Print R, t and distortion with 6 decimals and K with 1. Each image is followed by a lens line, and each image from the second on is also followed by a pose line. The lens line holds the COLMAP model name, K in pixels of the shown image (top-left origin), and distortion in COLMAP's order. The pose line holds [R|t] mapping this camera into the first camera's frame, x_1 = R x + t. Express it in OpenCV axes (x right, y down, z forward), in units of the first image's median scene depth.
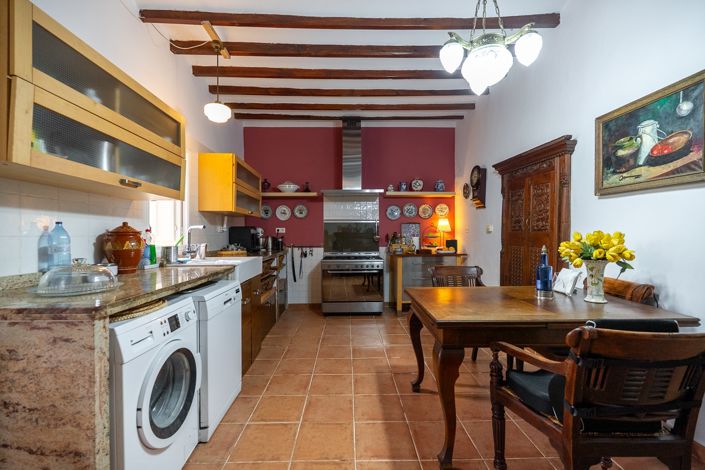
lens RADIAL K [[310.6, 0, 352.5], [0, 310.6, 235.0], [0, 0, 1]] dist [-0.011910, 0.000009]
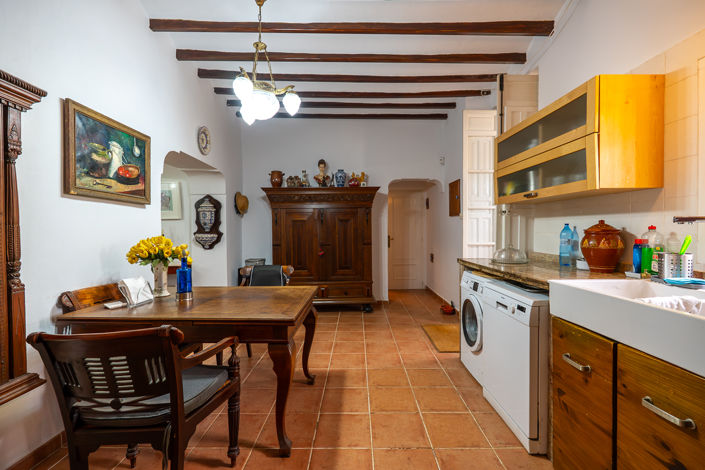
lens RADIAL K [[310.6, 0, 352.5], [0, 310.6, 235.0], [0, 0, 1]] dist [-0.011910, 0.000009]
pose [[-0.999637, 0.013742, 0.023165, 0.021339], [0.014193, 0.999711, 0.019408, -0.018304], [-0.022892, 0.019730, -0.999543, 1.425044]]
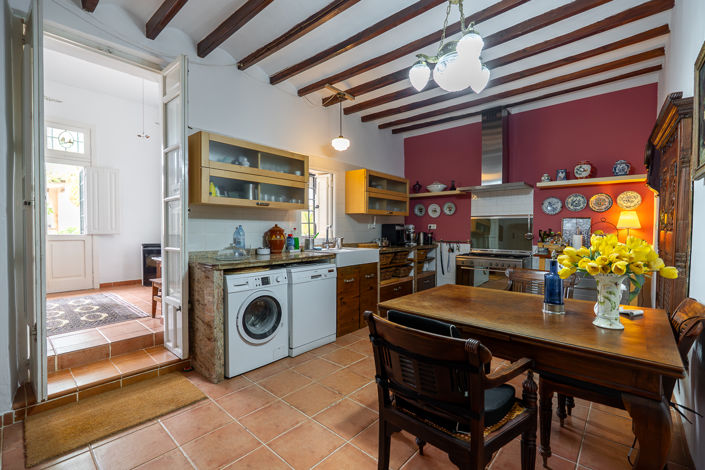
lens RADIAL K [[310.6, 0, 352.5], [0, 310.6, 235.0], [0, 0, 1]] dist [-0.011910, 0.000009]
pose [[0.729396, 0.018390, -0.683844, 0.558271], [-0.004033, 0.999737, 0.022584, -0.016626], [0.684079, -0.013715, 0.729279, 0.009263]]
